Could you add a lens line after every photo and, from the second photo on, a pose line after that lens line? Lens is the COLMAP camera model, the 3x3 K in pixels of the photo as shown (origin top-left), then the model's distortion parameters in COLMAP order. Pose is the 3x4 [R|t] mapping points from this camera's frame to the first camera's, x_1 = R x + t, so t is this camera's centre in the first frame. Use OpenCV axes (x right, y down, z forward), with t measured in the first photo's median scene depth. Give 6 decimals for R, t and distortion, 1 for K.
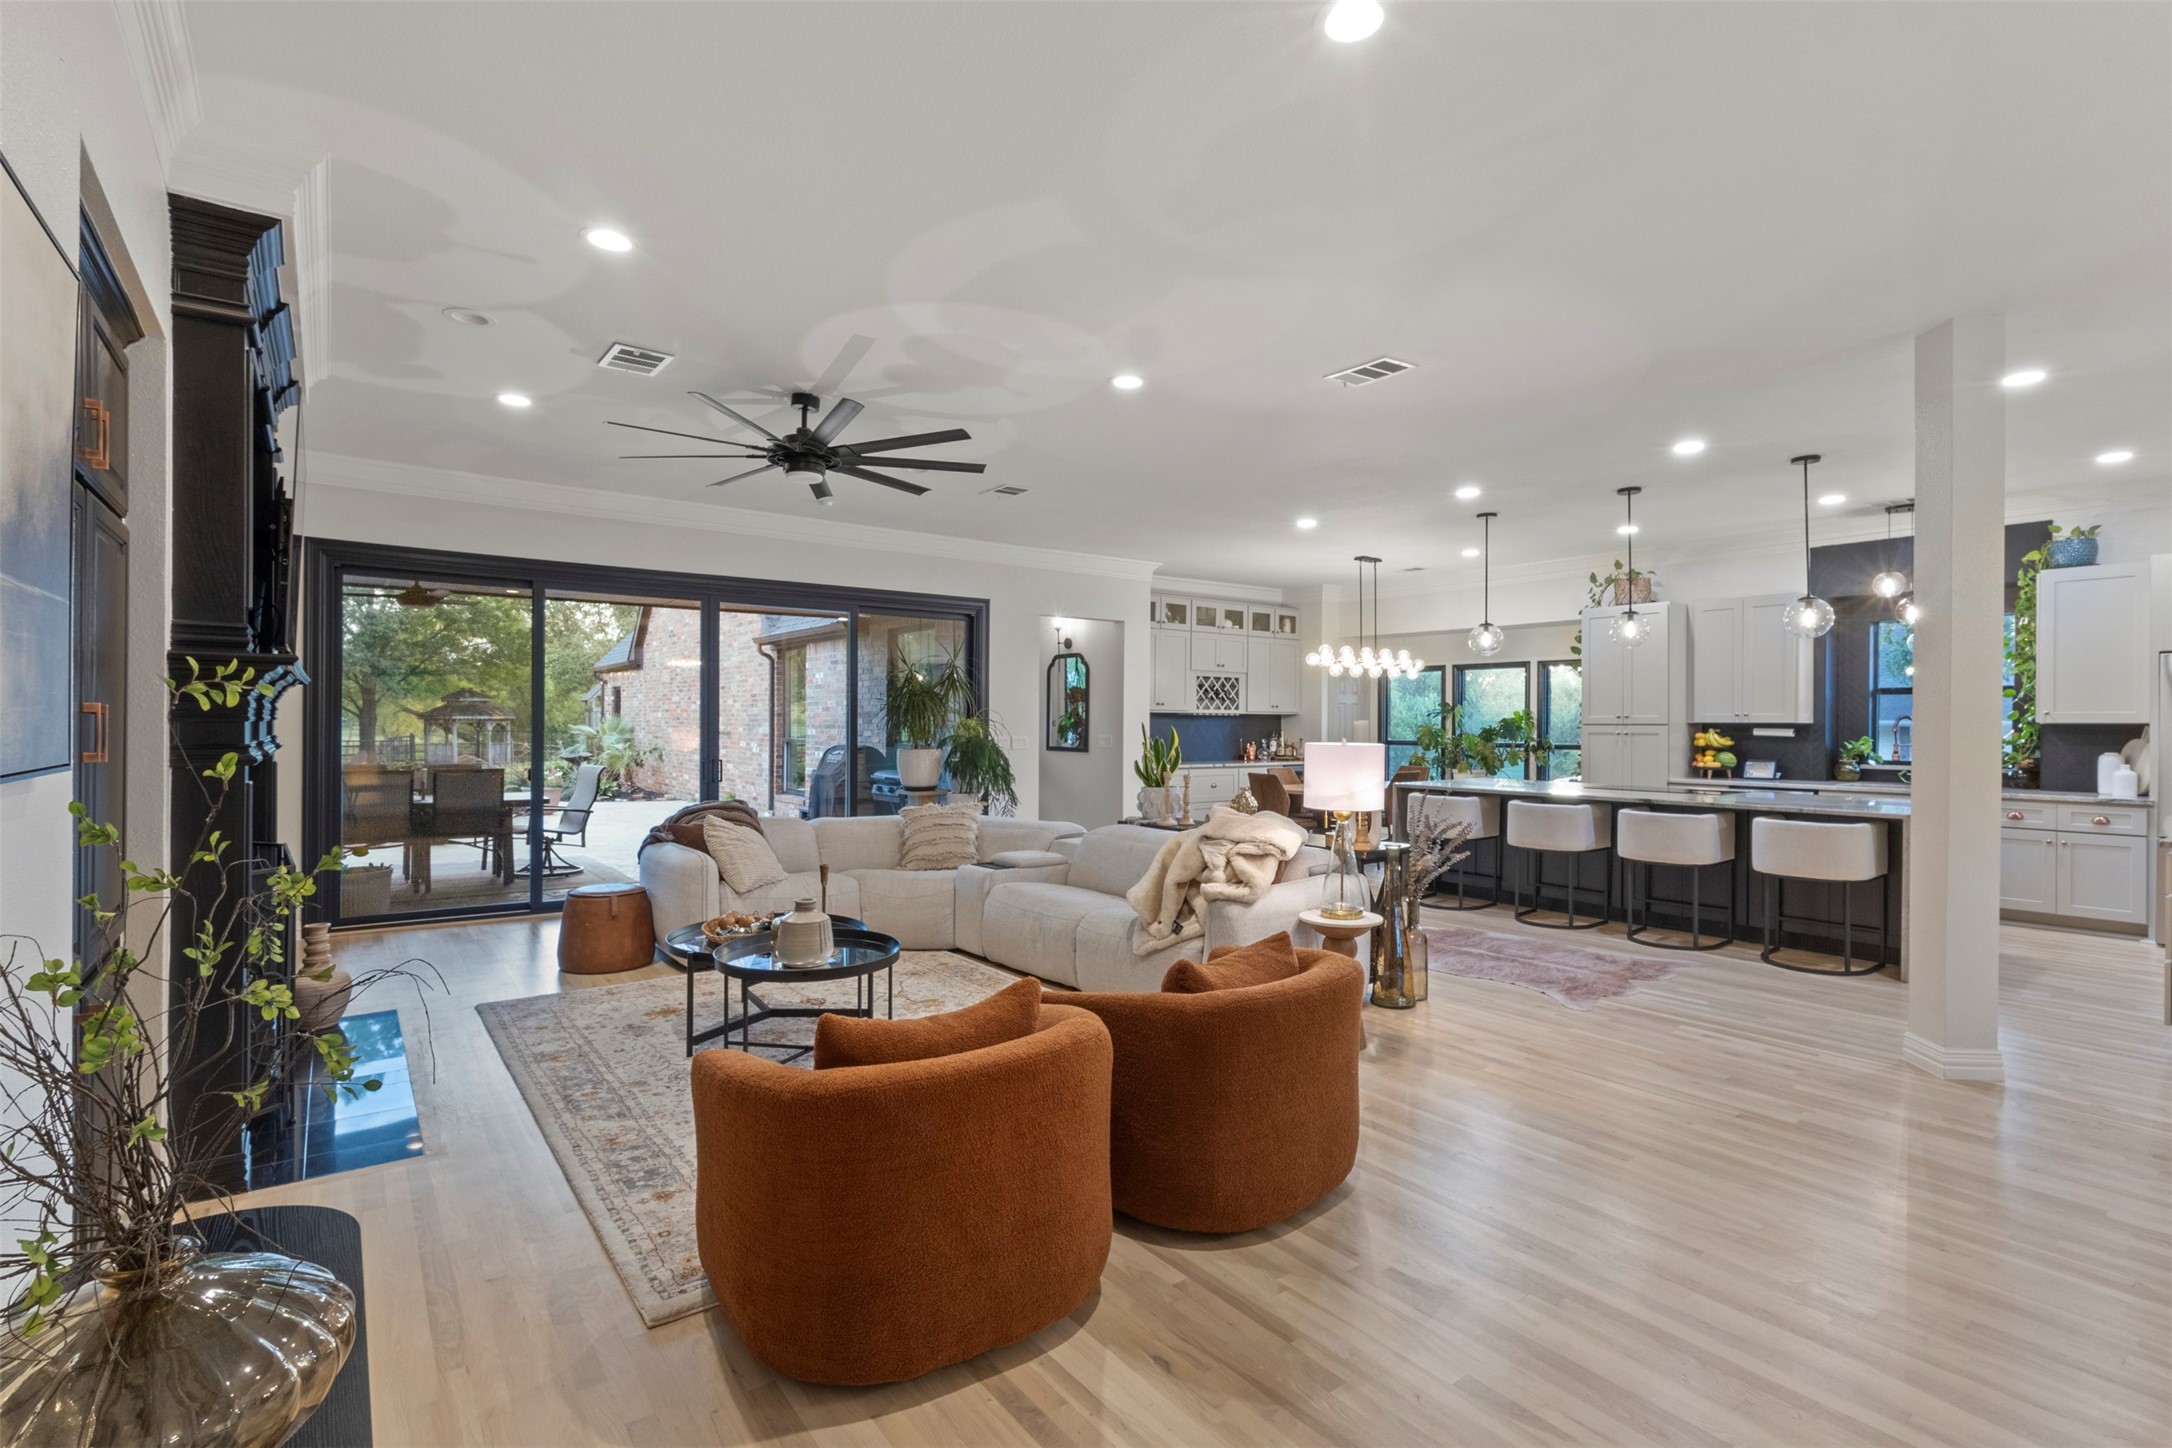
lens RADIAL K [[1004.1, 0, 1081.6], [0, 1004.1, 722.6], [0, 0, 1]] dist [0.004431, 0.000046]
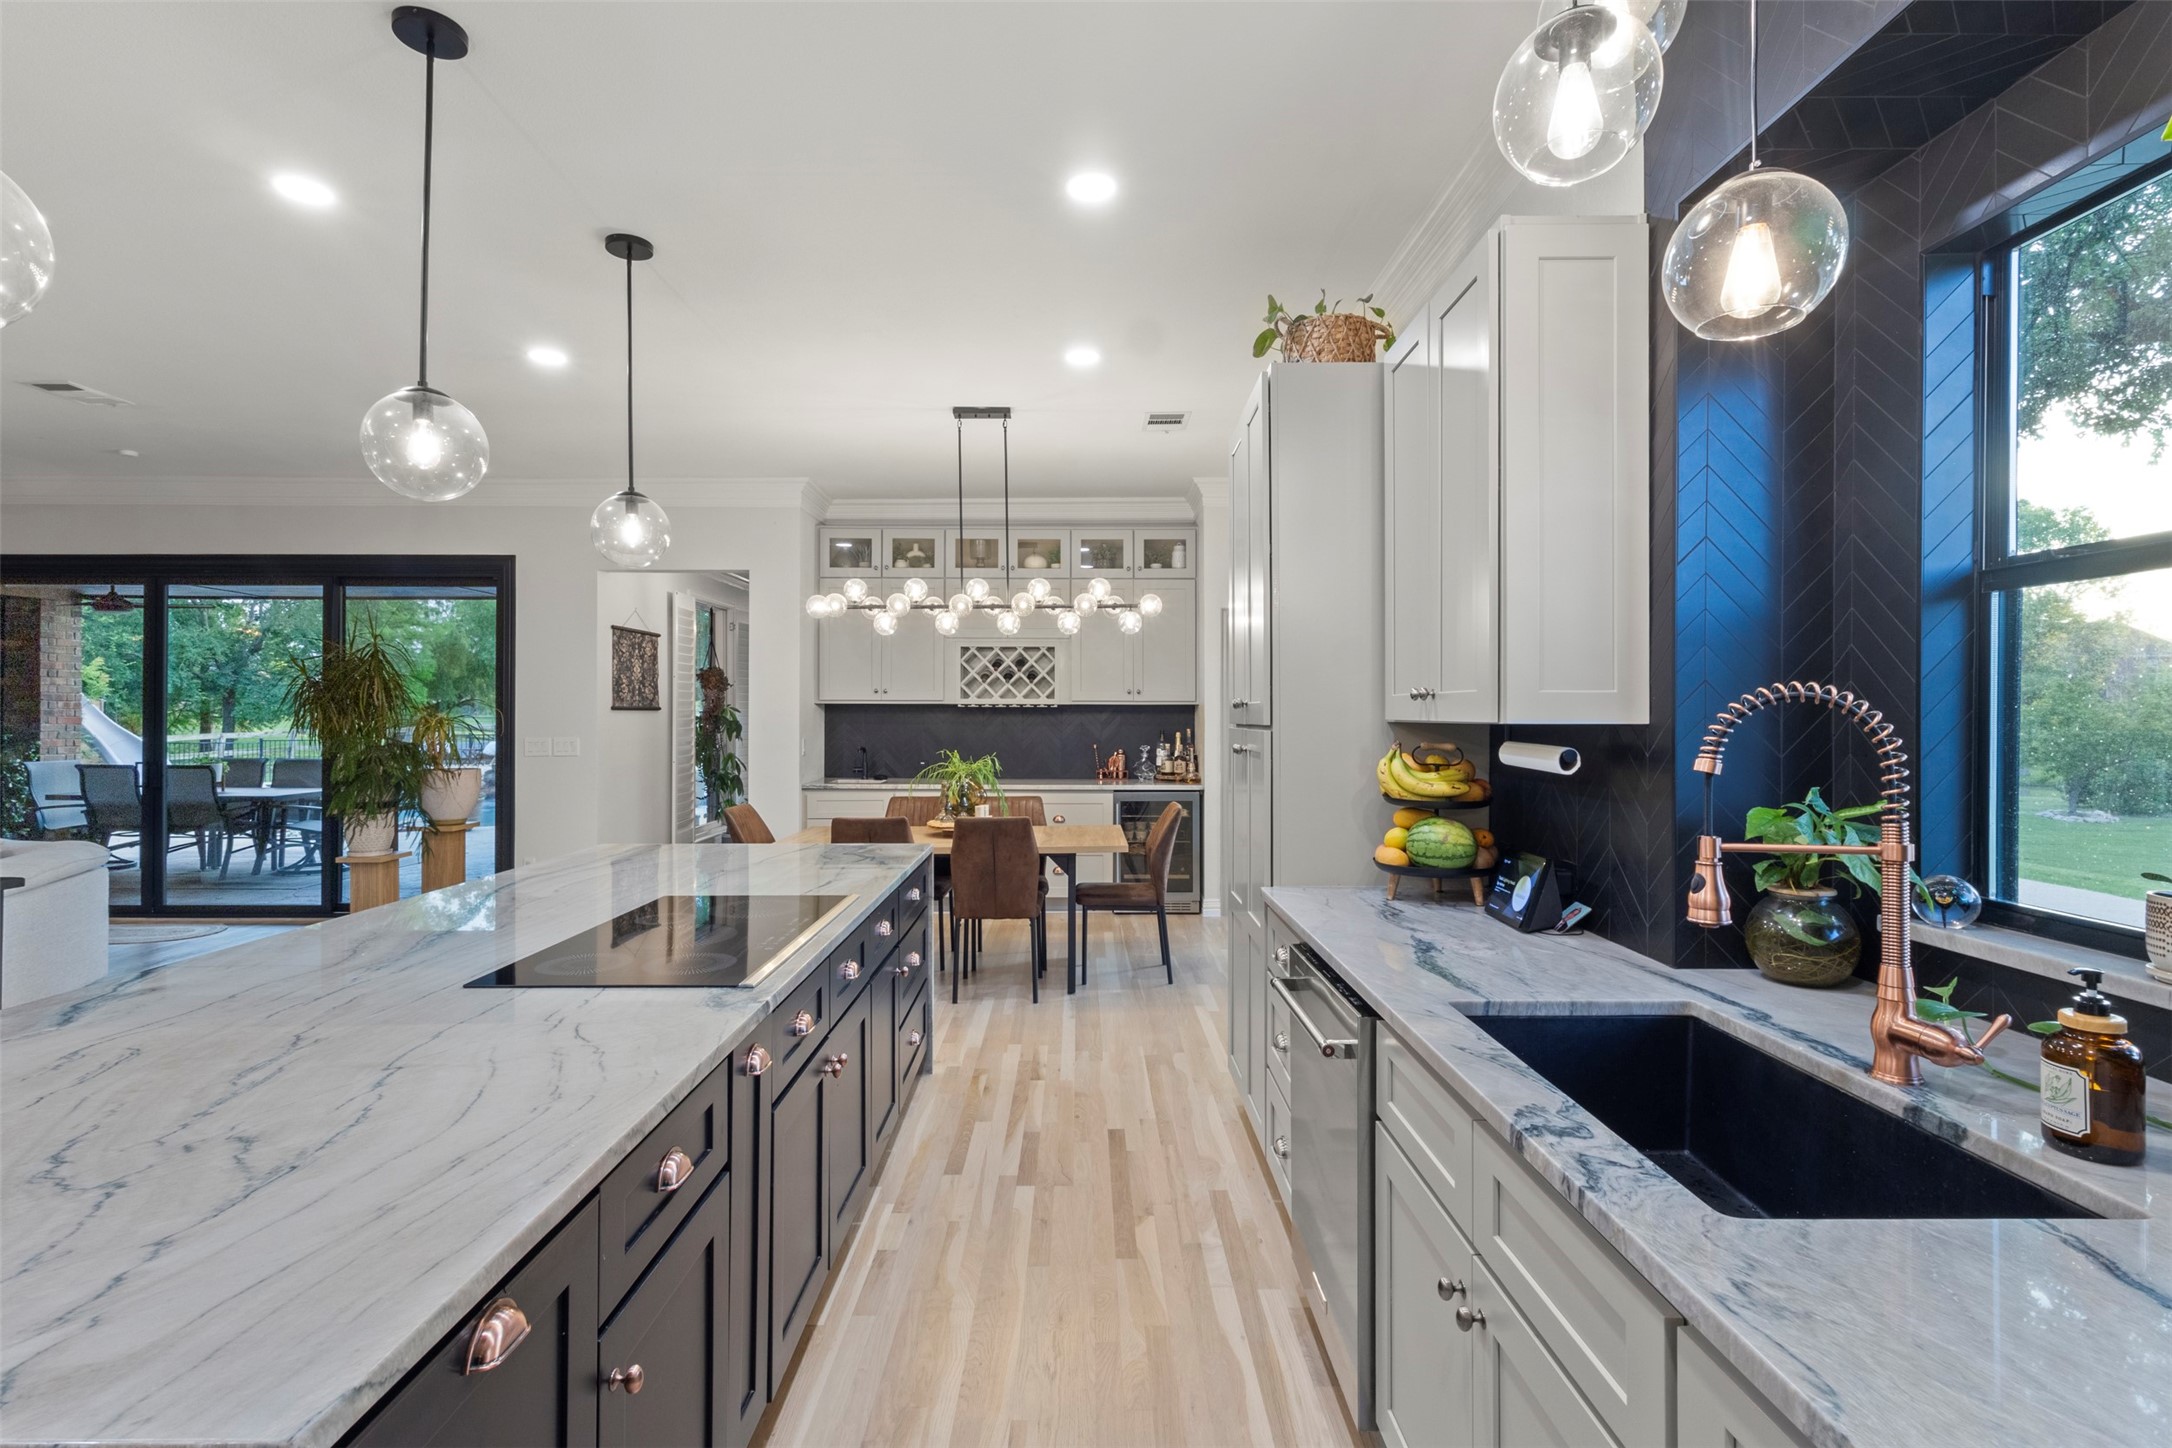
lens RADIAL K [[1004.1, 0, 1086.9], [0, 1004.1, 714.7], [0, 0, 1]] dist [0.004431, 0.000046]
pose [[0.806754, -0.003378, -0.590878, 0.710394], [0.004070, 0.999992, -0.000160, -0.002284], [0.590874, -0.002276, 0.806761, 0.663078]]
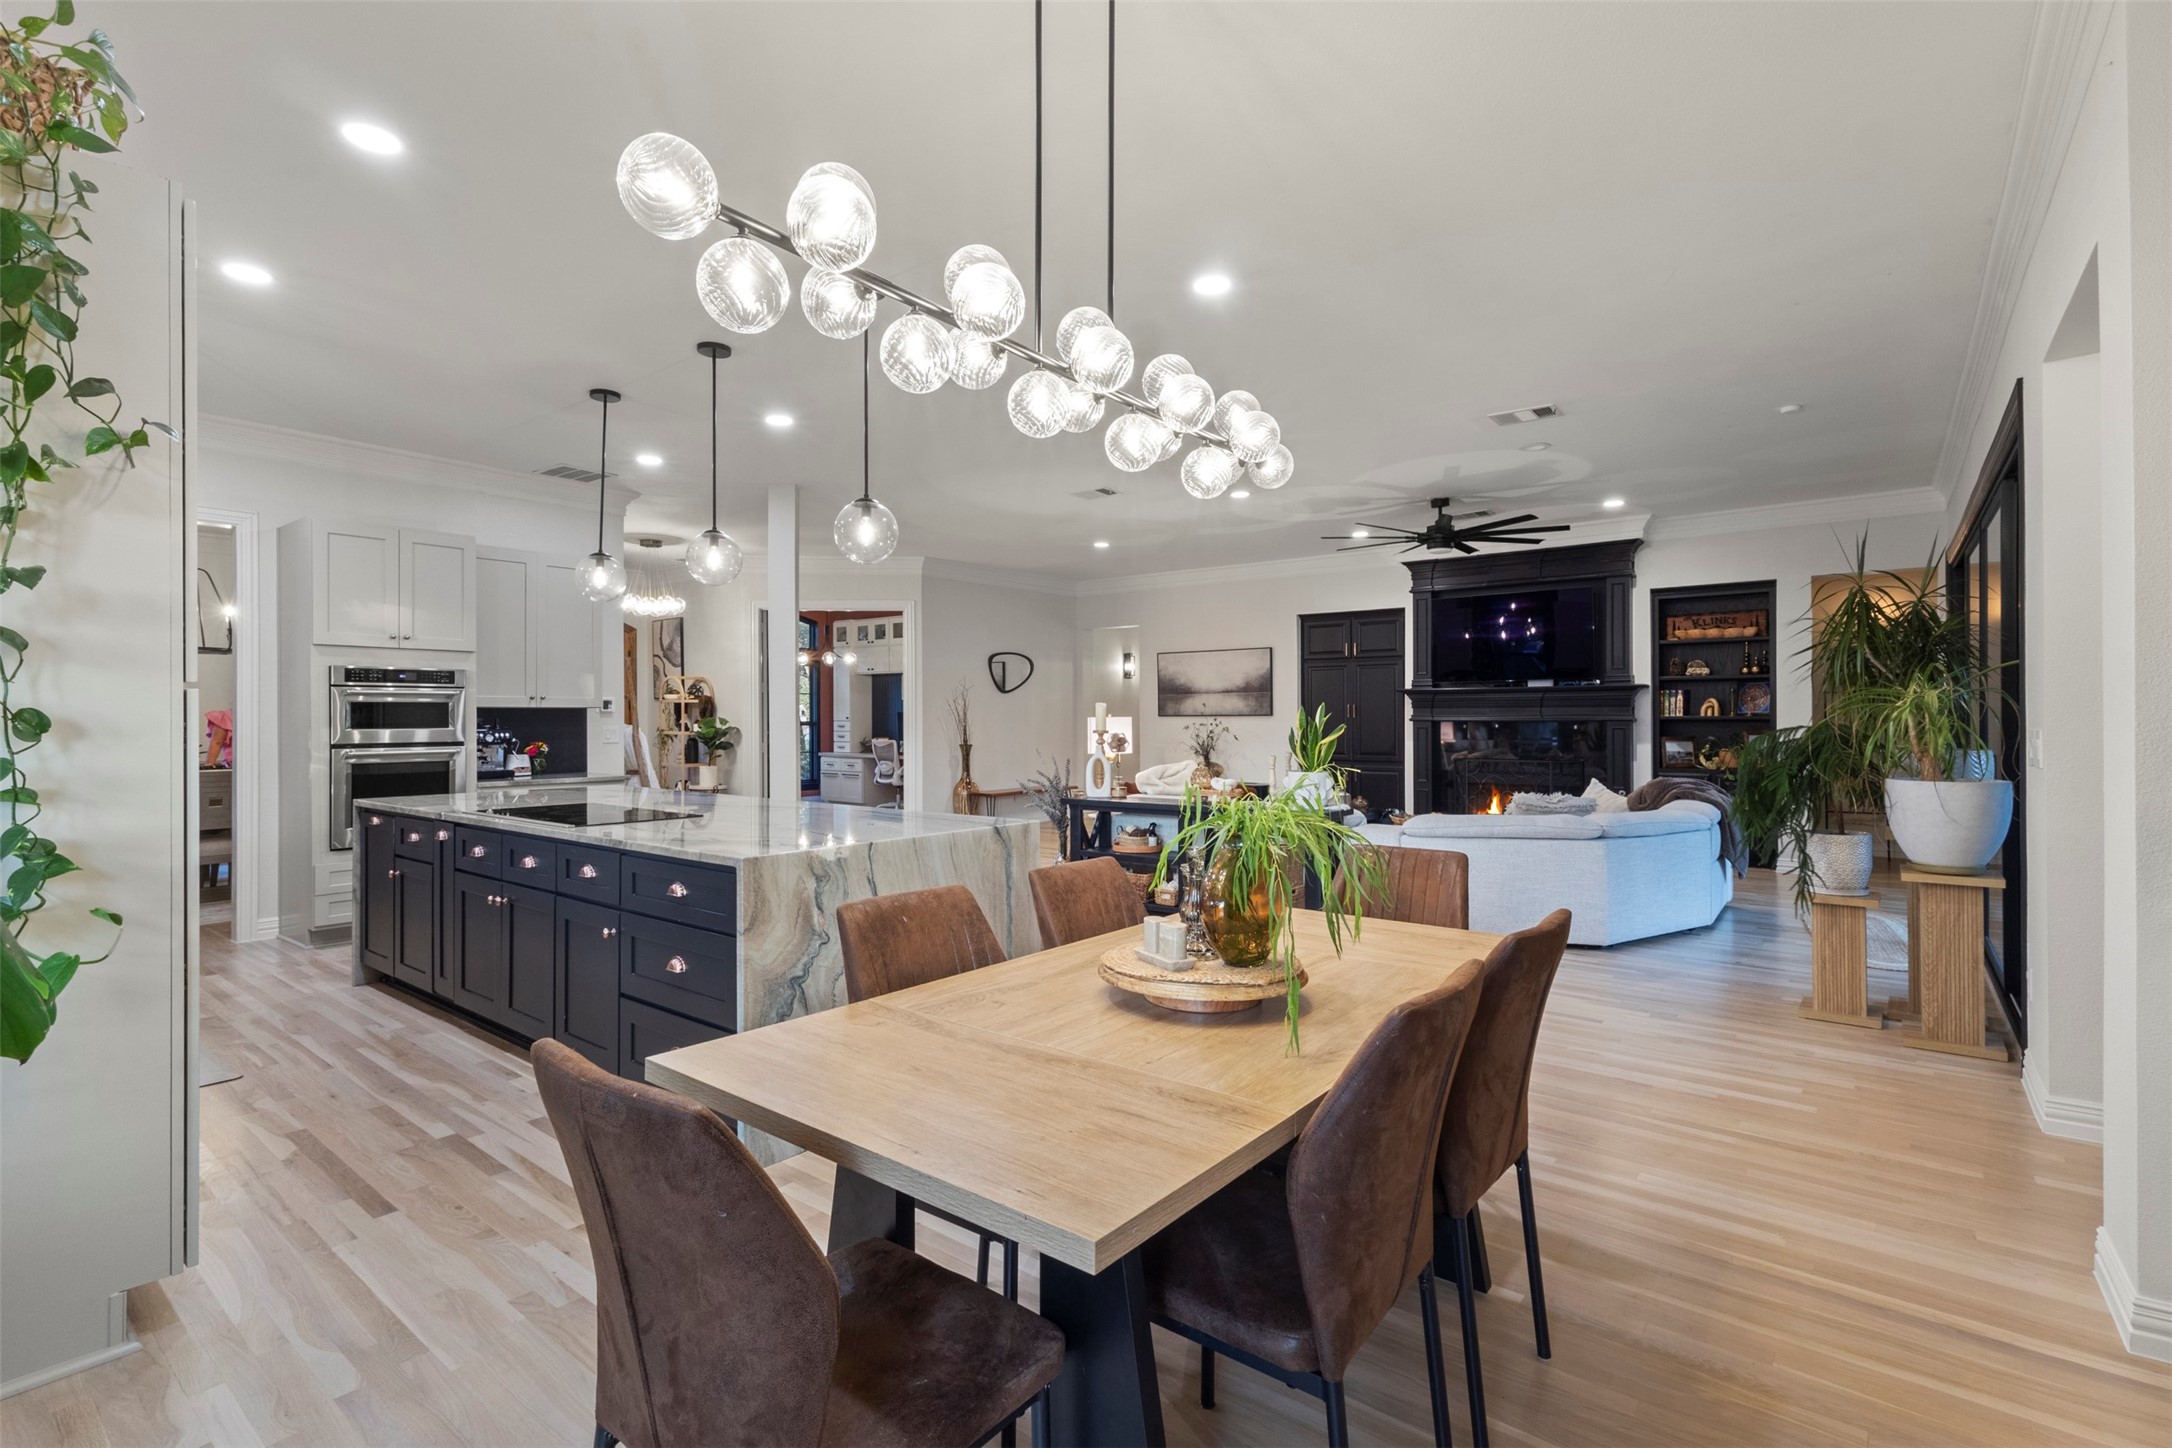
lens RADIAL K [[1004.1, 0, 1084.3], [0, 1004.1, 718.2], [0, 0, 1]] dist [0.004431, 0.000046]
pose [[-0.966843, -0.004167, -0.255338, 0.365223], [-0.003455, 0.999989, -0.003238, 0.010537], [0.255348, -0.002248, -0.966847, 1.326907]]
